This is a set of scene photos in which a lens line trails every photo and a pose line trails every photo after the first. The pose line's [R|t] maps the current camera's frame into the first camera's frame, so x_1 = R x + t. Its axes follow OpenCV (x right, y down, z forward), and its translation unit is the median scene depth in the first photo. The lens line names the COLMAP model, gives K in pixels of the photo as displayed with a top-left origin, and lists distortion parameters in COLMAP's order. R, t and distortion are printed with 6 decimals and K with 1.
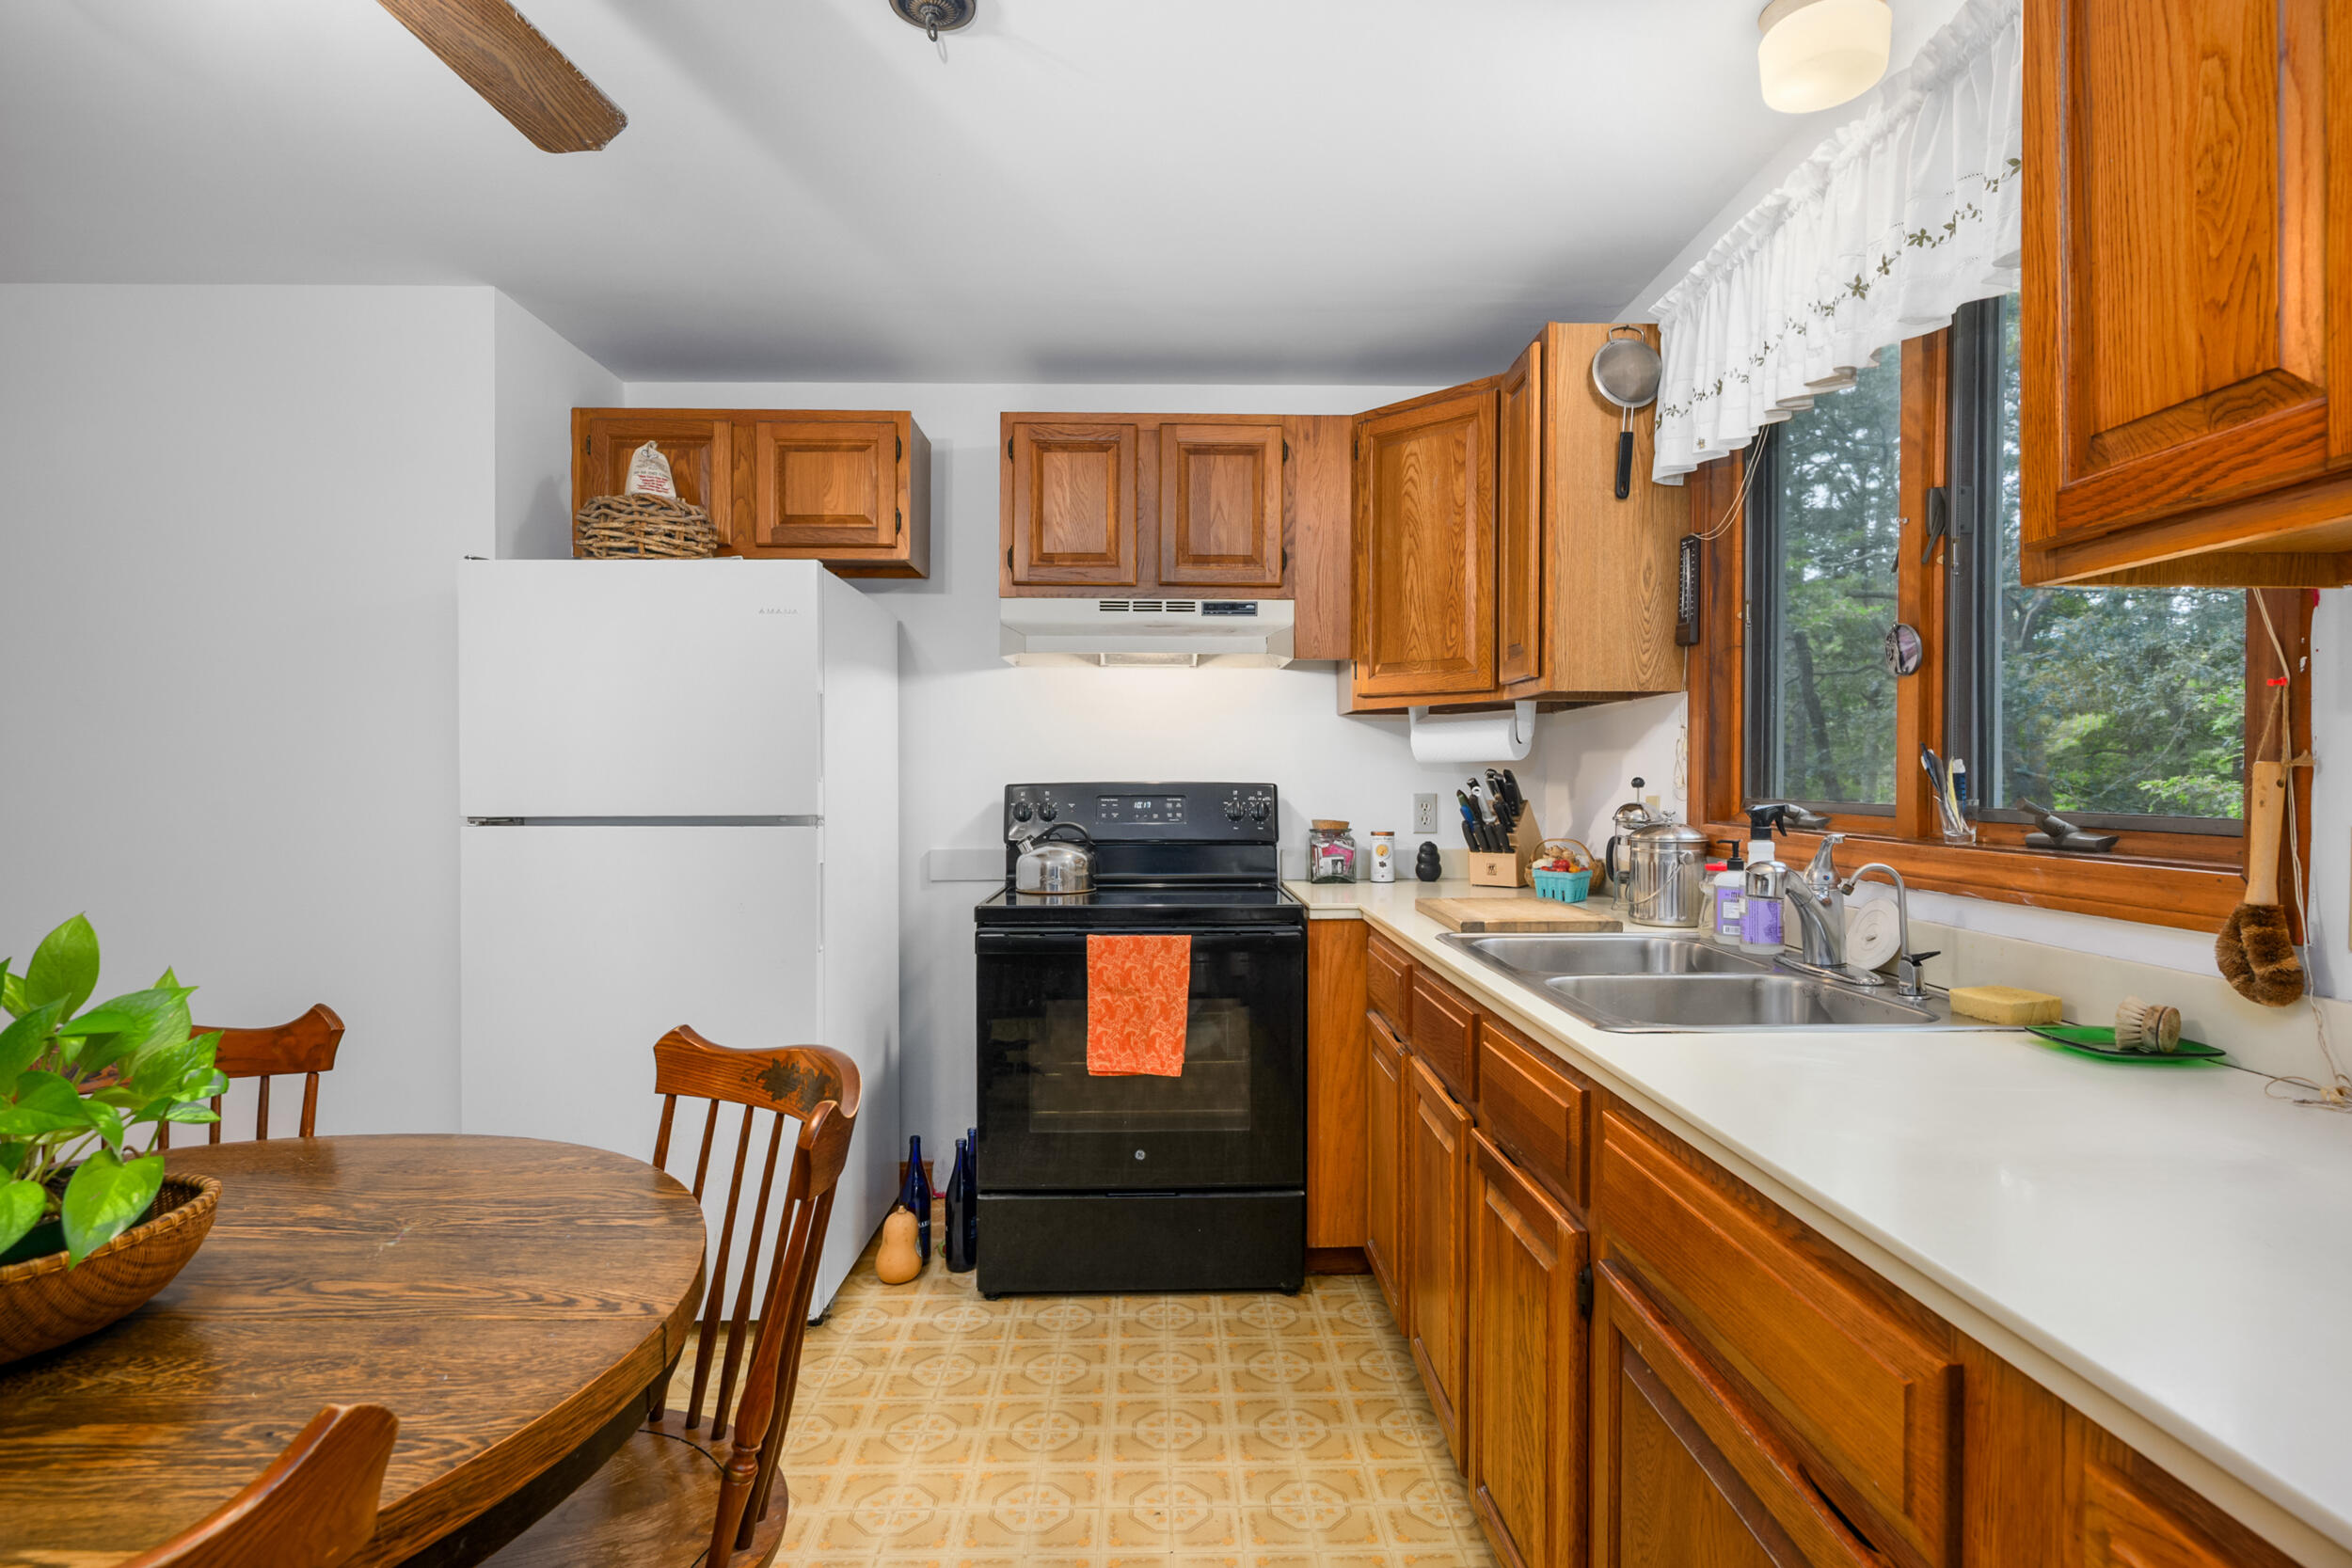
lens RADIAL K [[1168.8, 0, 1176.0], [0, 1168.8, 784.0], [0, 0, 1]] dist [-0.001046, 0.000187]
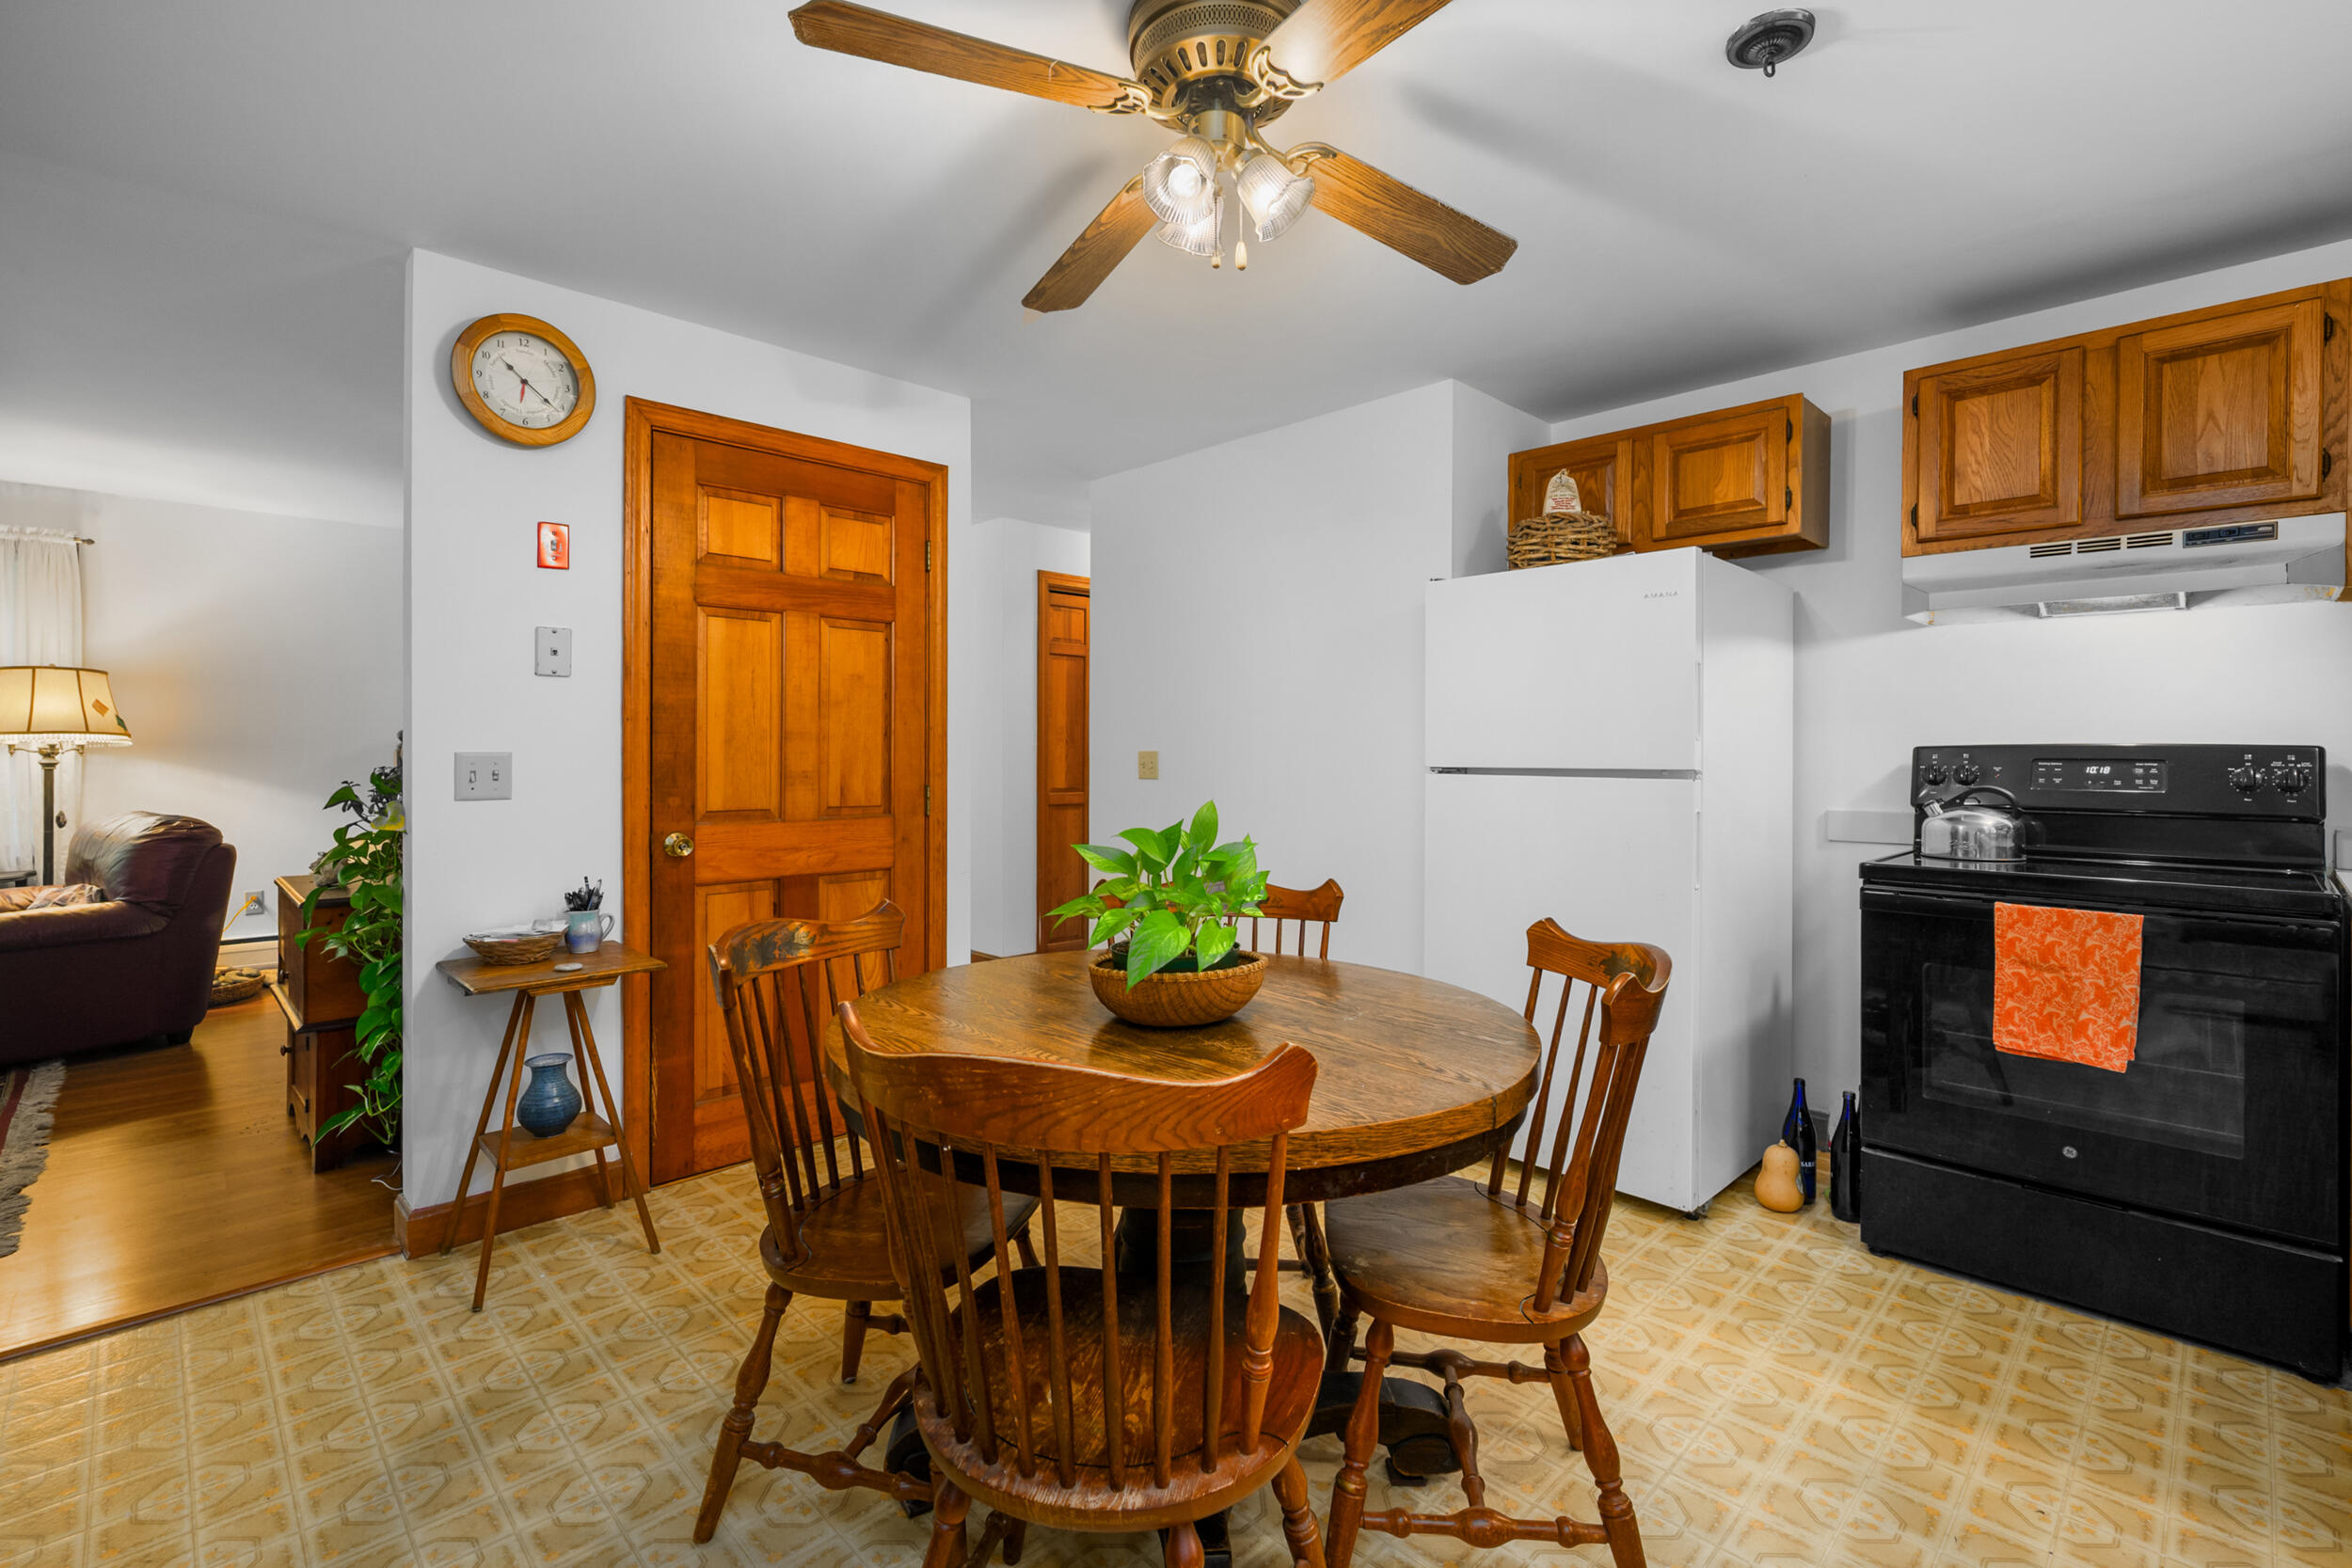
lens RADIAL K [[1059.1, 0, 1170.2], [0, 1059.1, 744.4], [0, 0, 1]] dist [-0.000412, -0.000275]
pose [[0.680104, -0.001604, -0.733114, 0.090490], [-0.010548, 0.999873, -0.011972, 0.017310], [0.733040, 0.015875, 0.680001, -0.068514]]
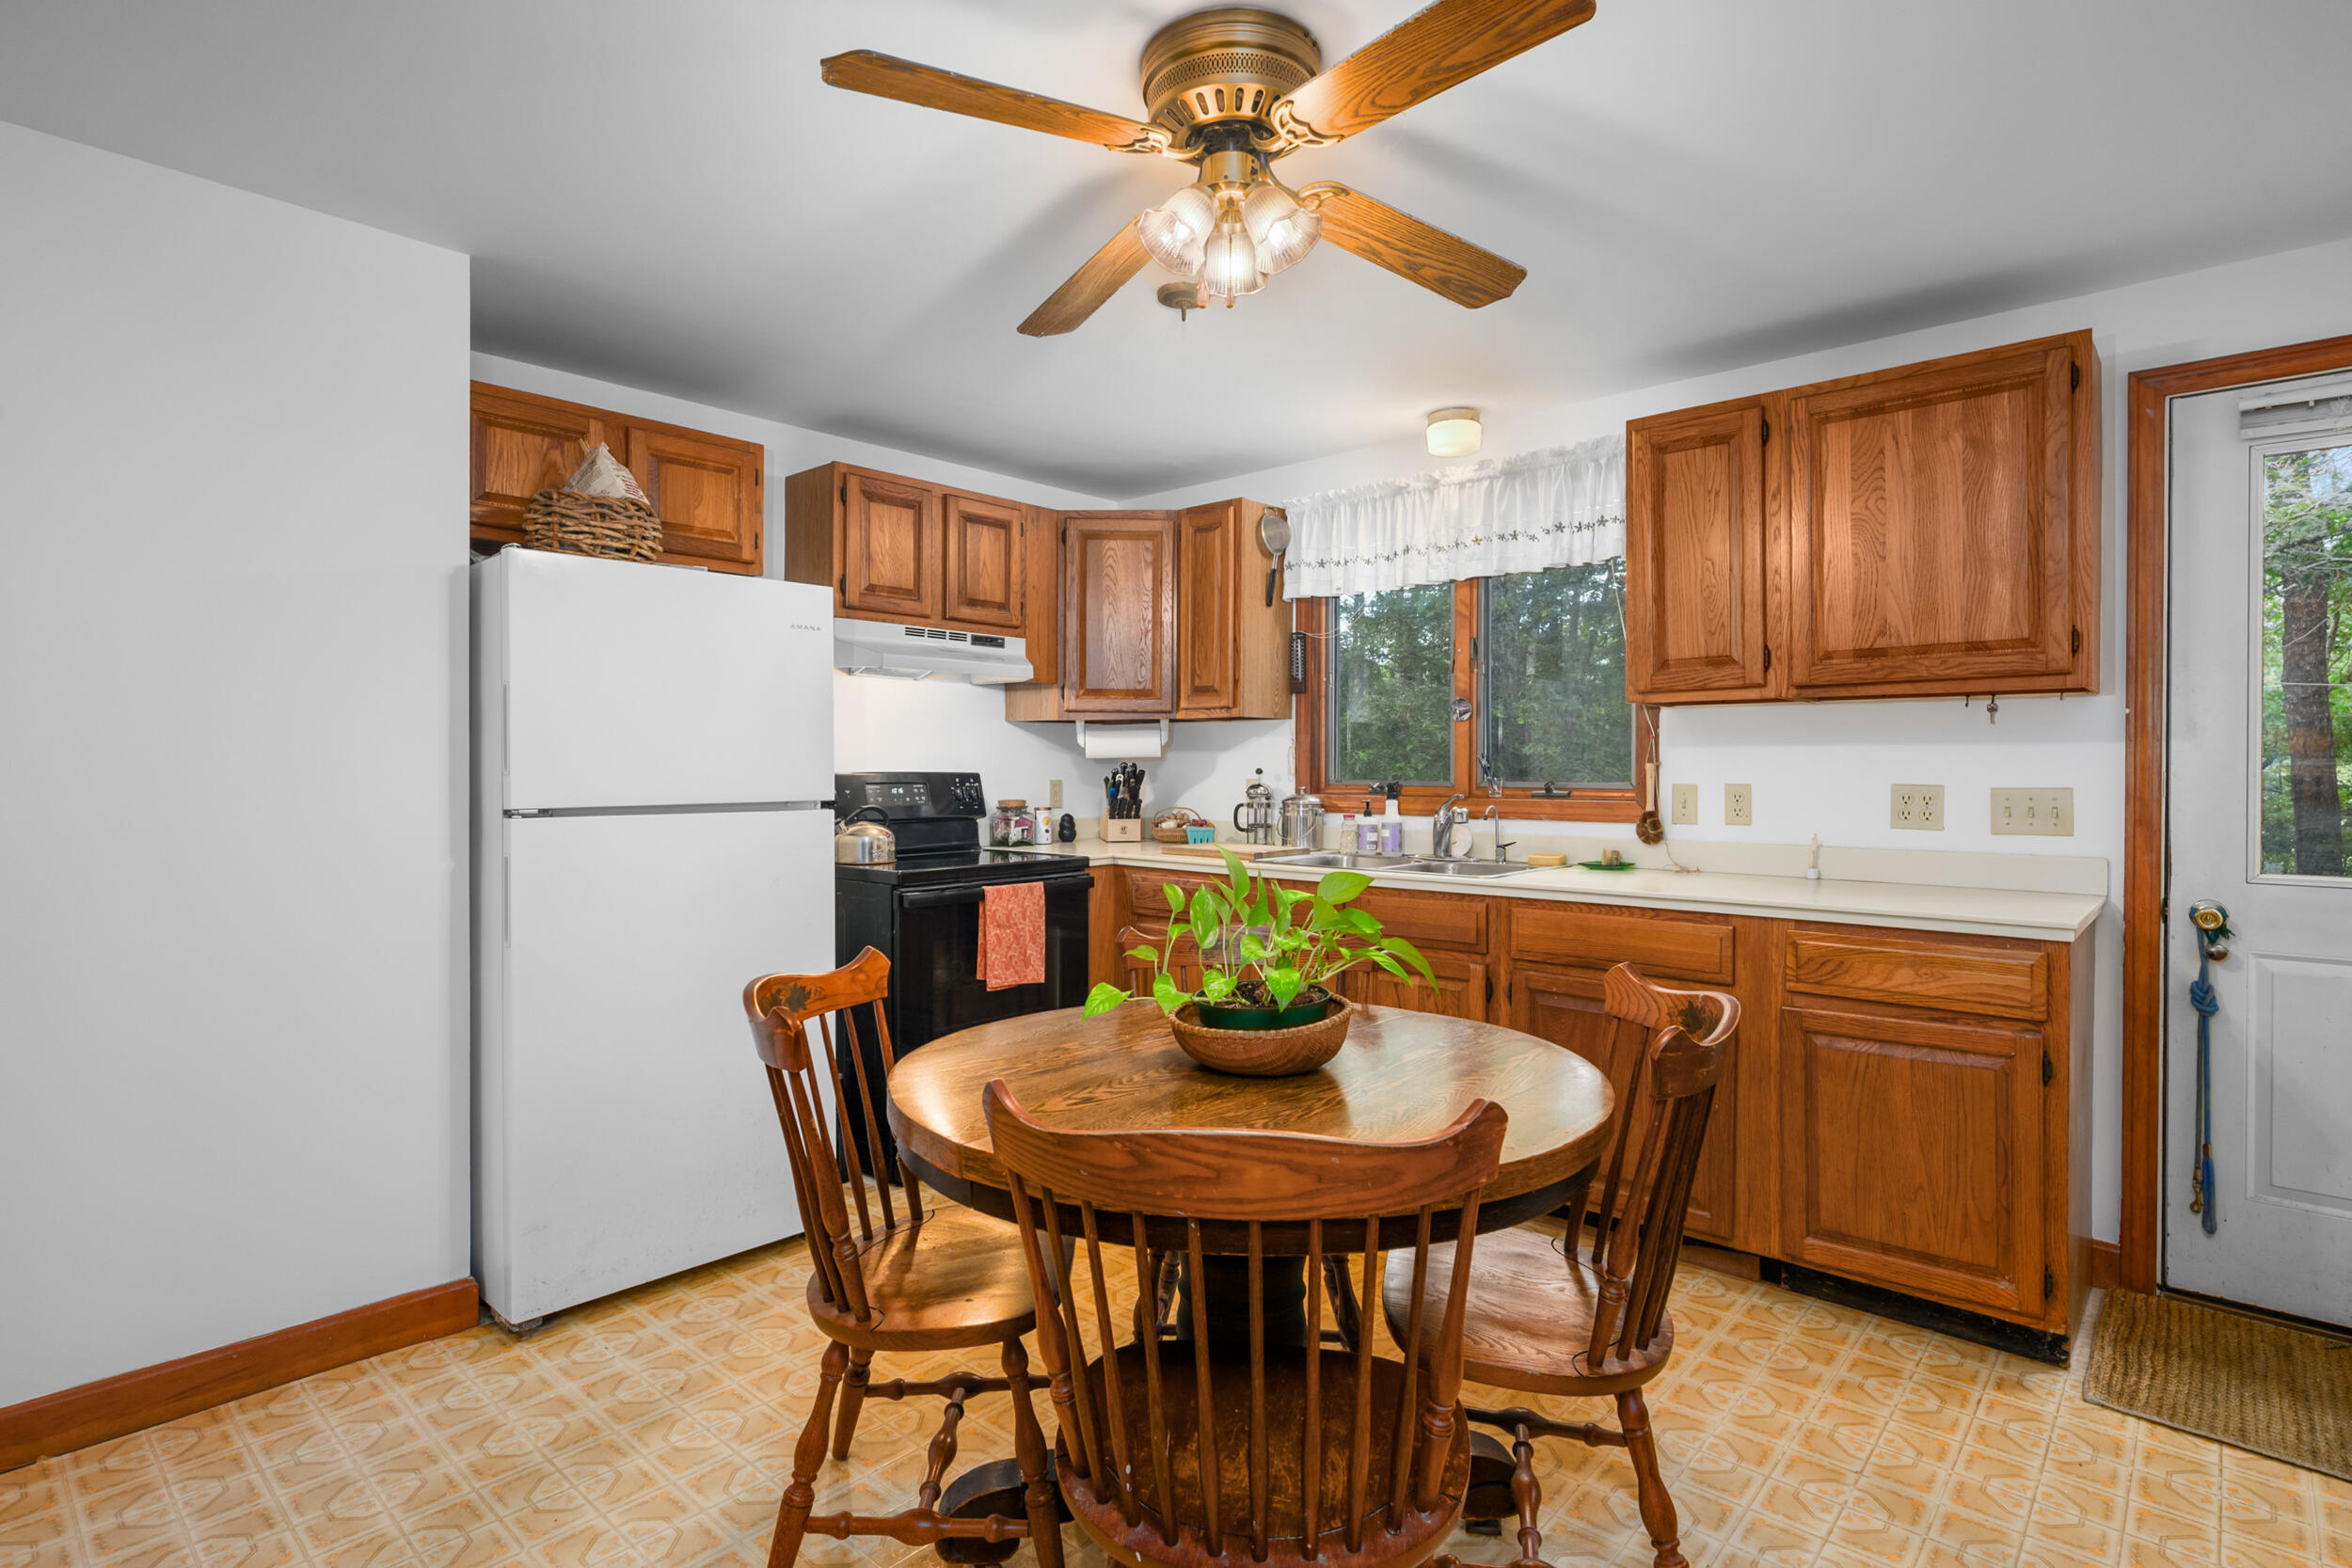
lens RADIAL K [[1160.1, 0, 1174.9], [0, 1160.1, 763.5], [0, 0, 1]] dist [-0.000832, -0.000126]
pose [[0.686331, 0.001695, 0.727287, -0.813430], [0.004290, 0.999970, -0.006379, -0.001969], [-0.727276, 0.007498, 0.686304, -0.060881]]
